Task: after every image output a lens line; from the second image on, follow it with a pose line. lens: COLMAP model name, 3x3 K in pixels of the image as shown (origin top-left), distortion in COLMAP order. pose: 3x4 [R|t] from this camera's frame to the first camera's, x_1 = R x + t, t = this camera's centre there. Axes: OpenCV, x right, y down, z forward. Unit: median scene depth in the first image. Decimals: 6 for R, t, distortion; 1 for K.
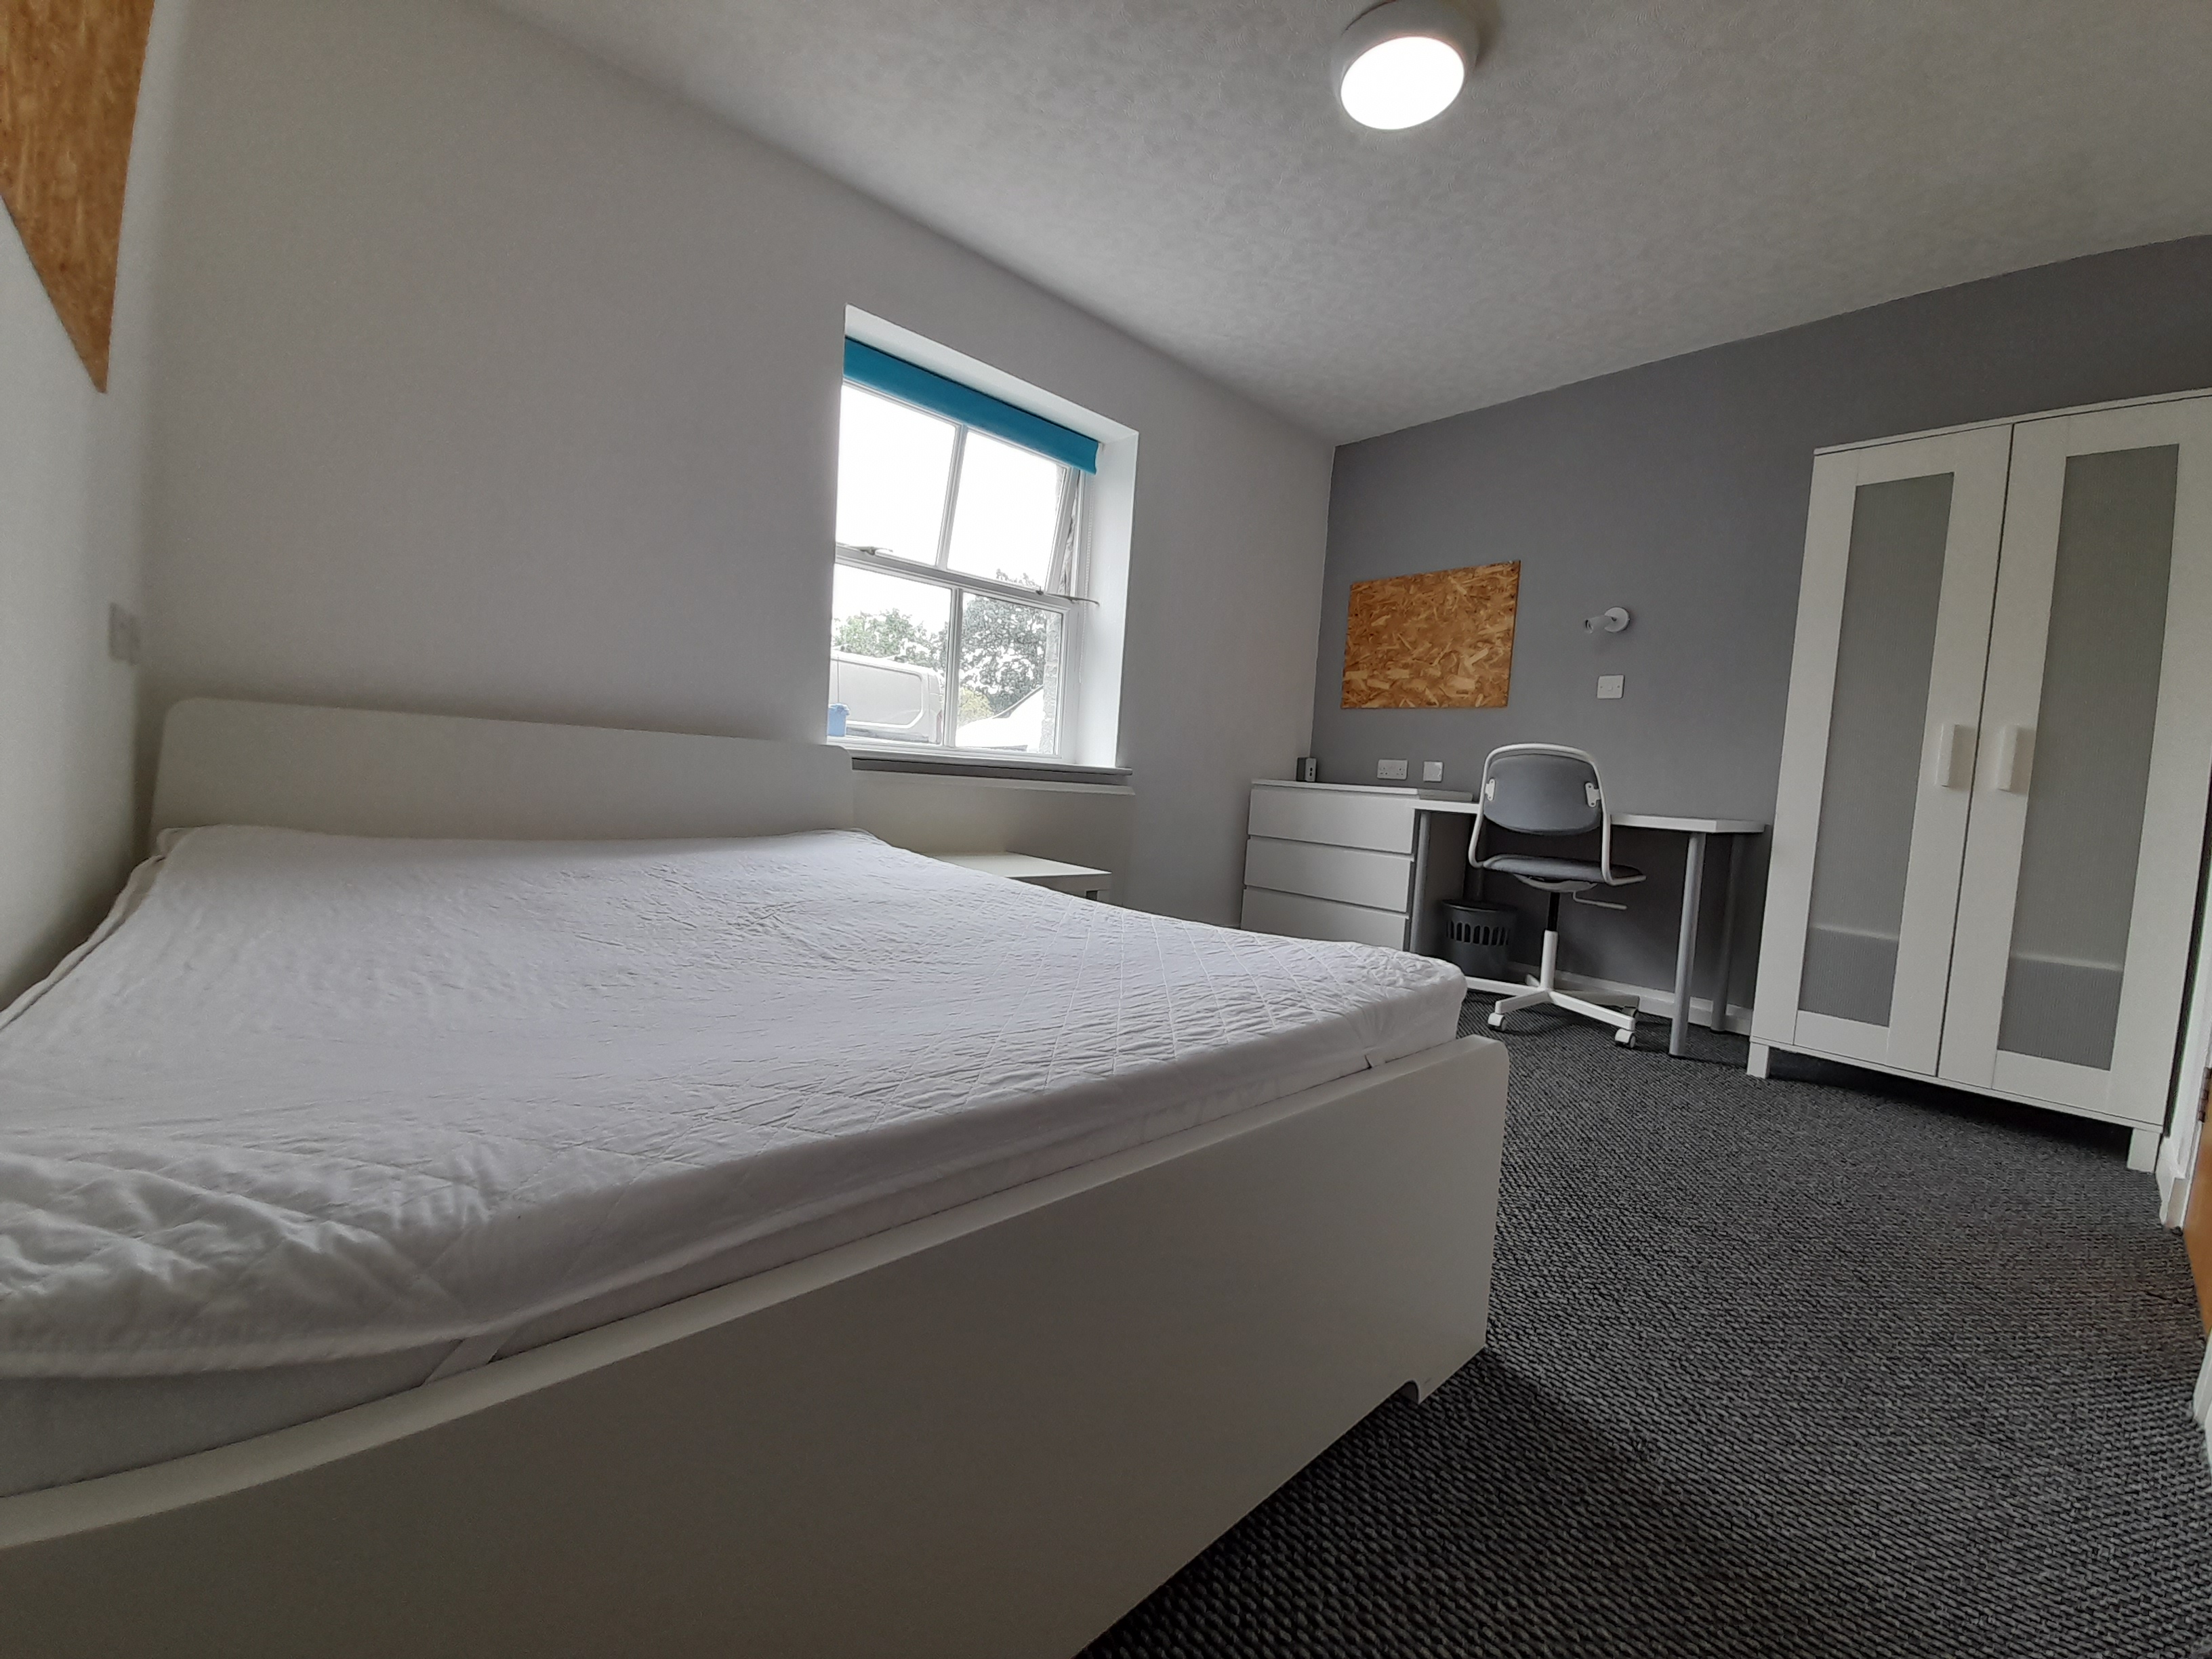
lens RADIAL K [[871.3, 0, 1124.3], [0, 871.3, 828.1], [0, 0, 1]] dist [0.009802, -0.011021]
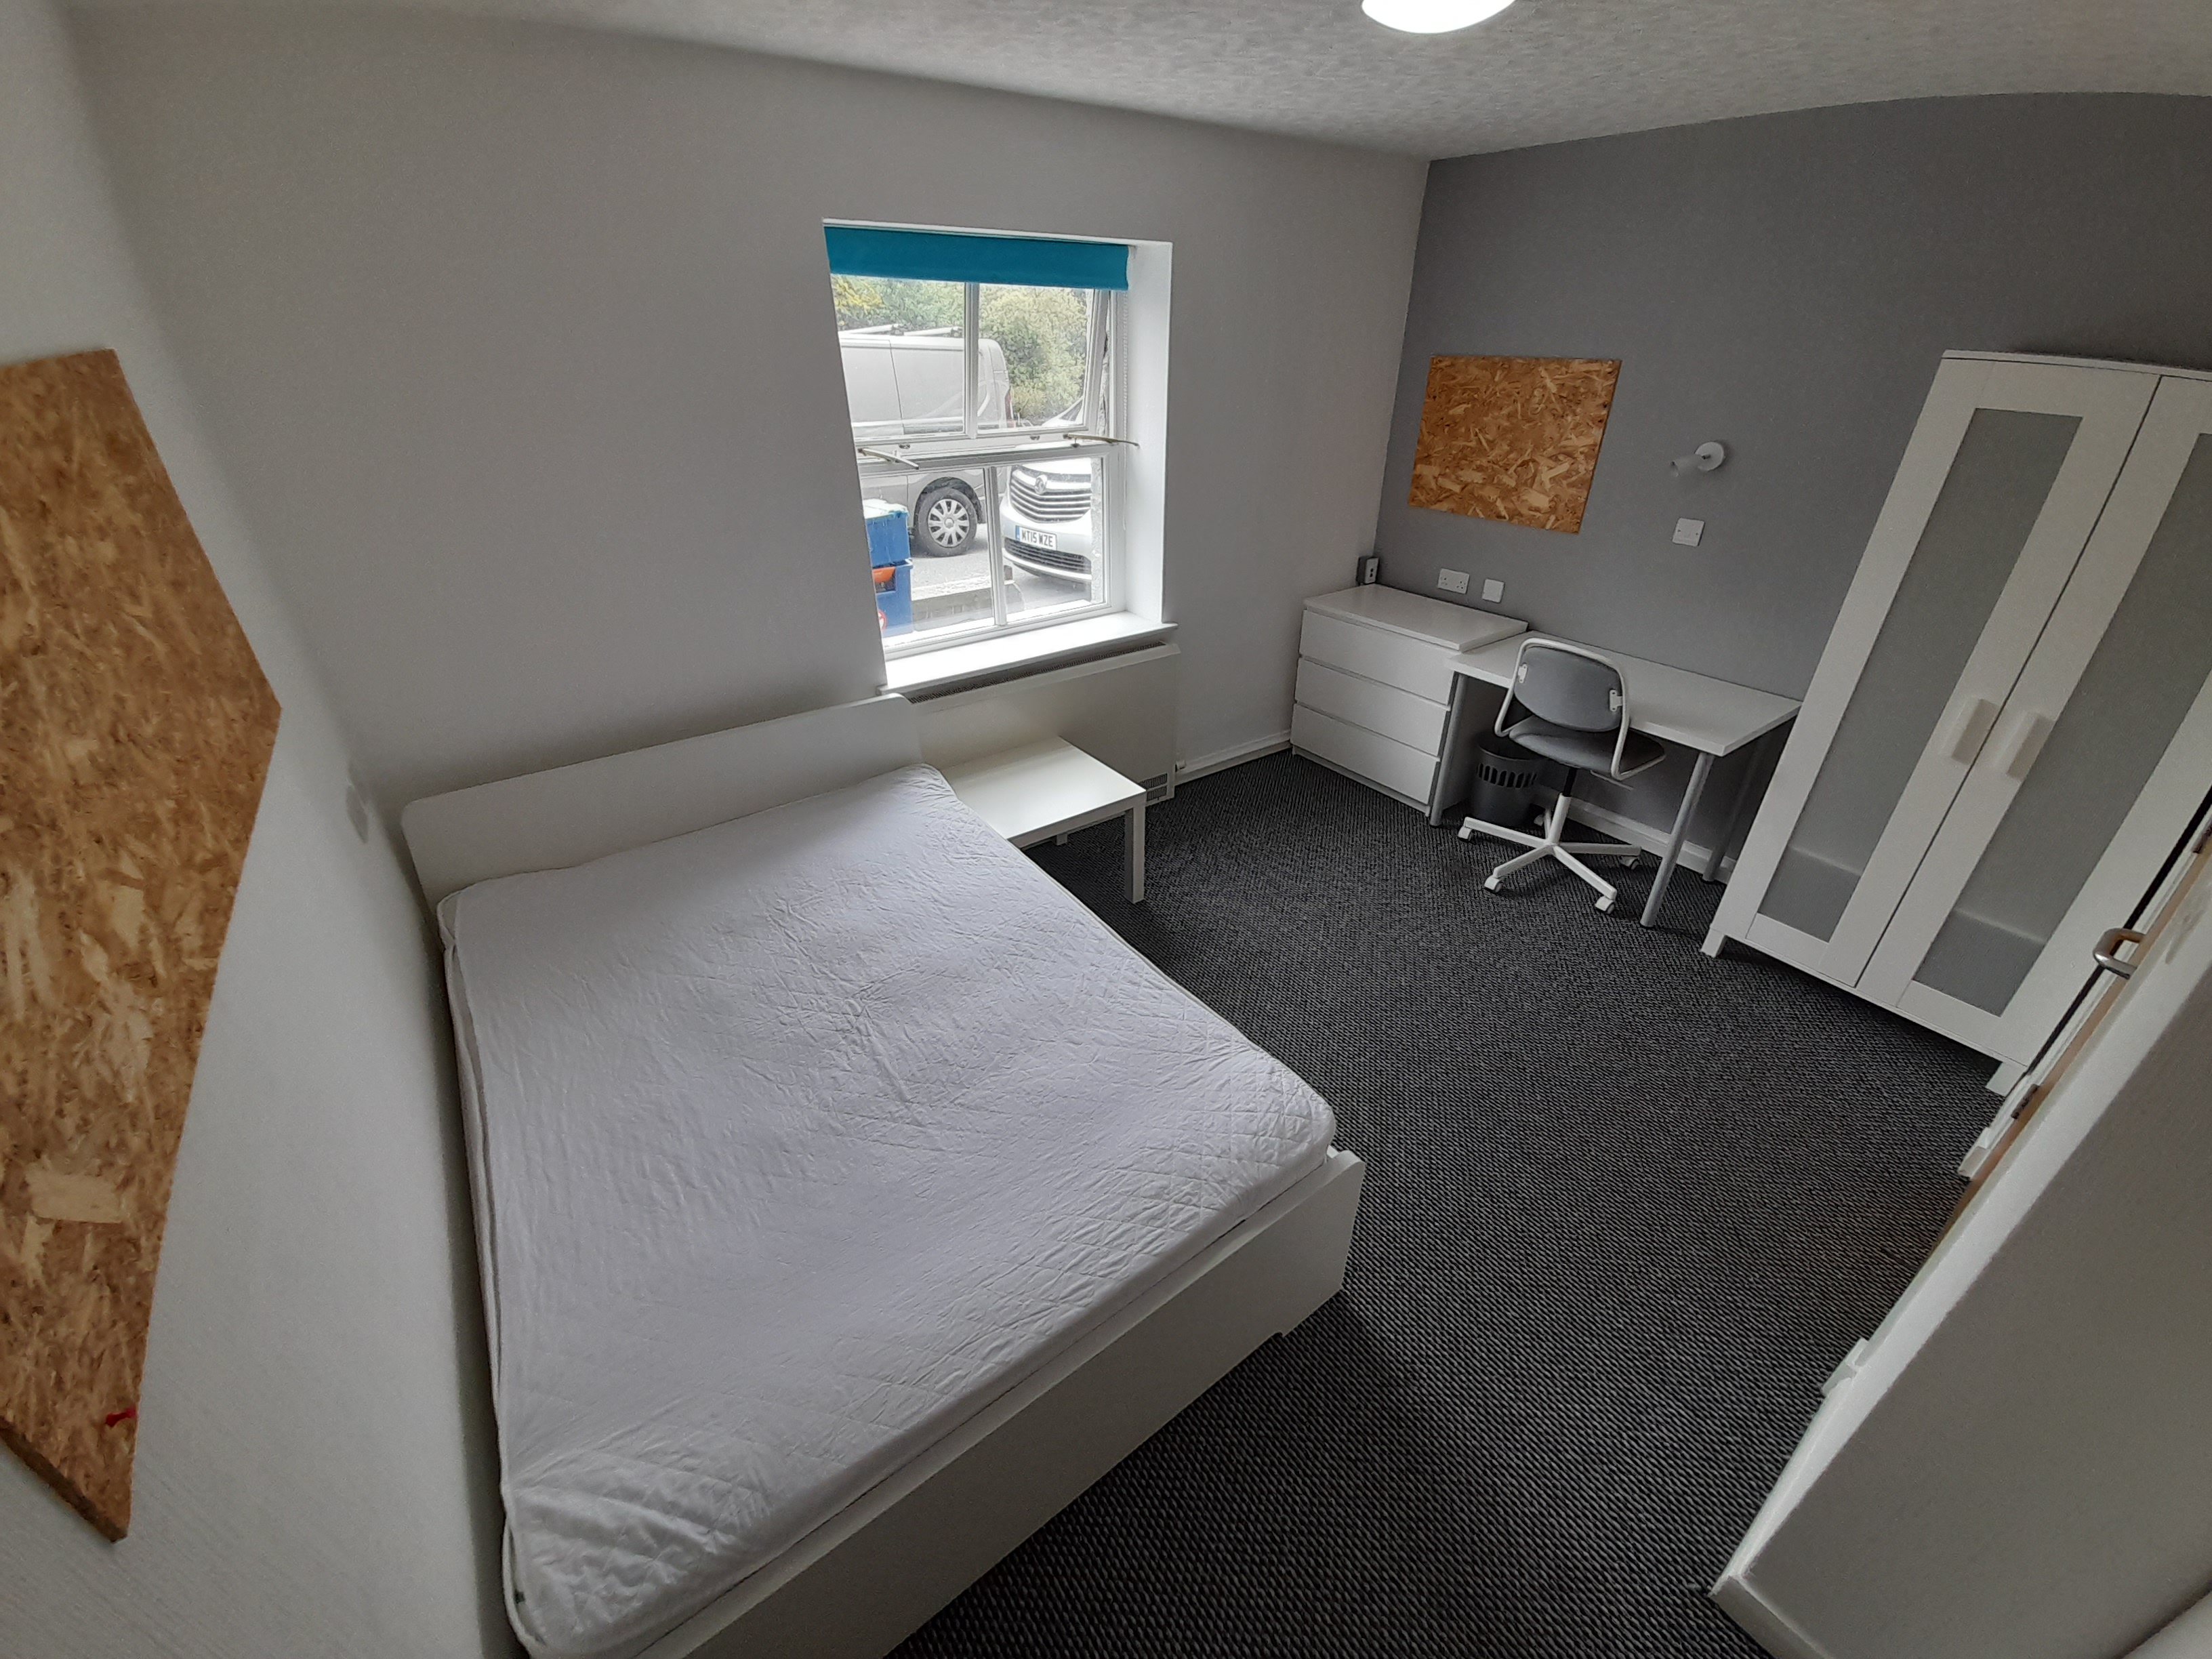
lens RADIAL K [[871.3, 0, 1124.3], [0, 871.3, 828.1], [0, 0, 1]] dist [0.009802, -0.011021]
pose [[0.992020, 0.000812, -0.126076, 0.077114], [0.054673, 0.898296, 0.435975, -0.306005], [0.113607, -0.439389, 0.891084, -0.032459]]
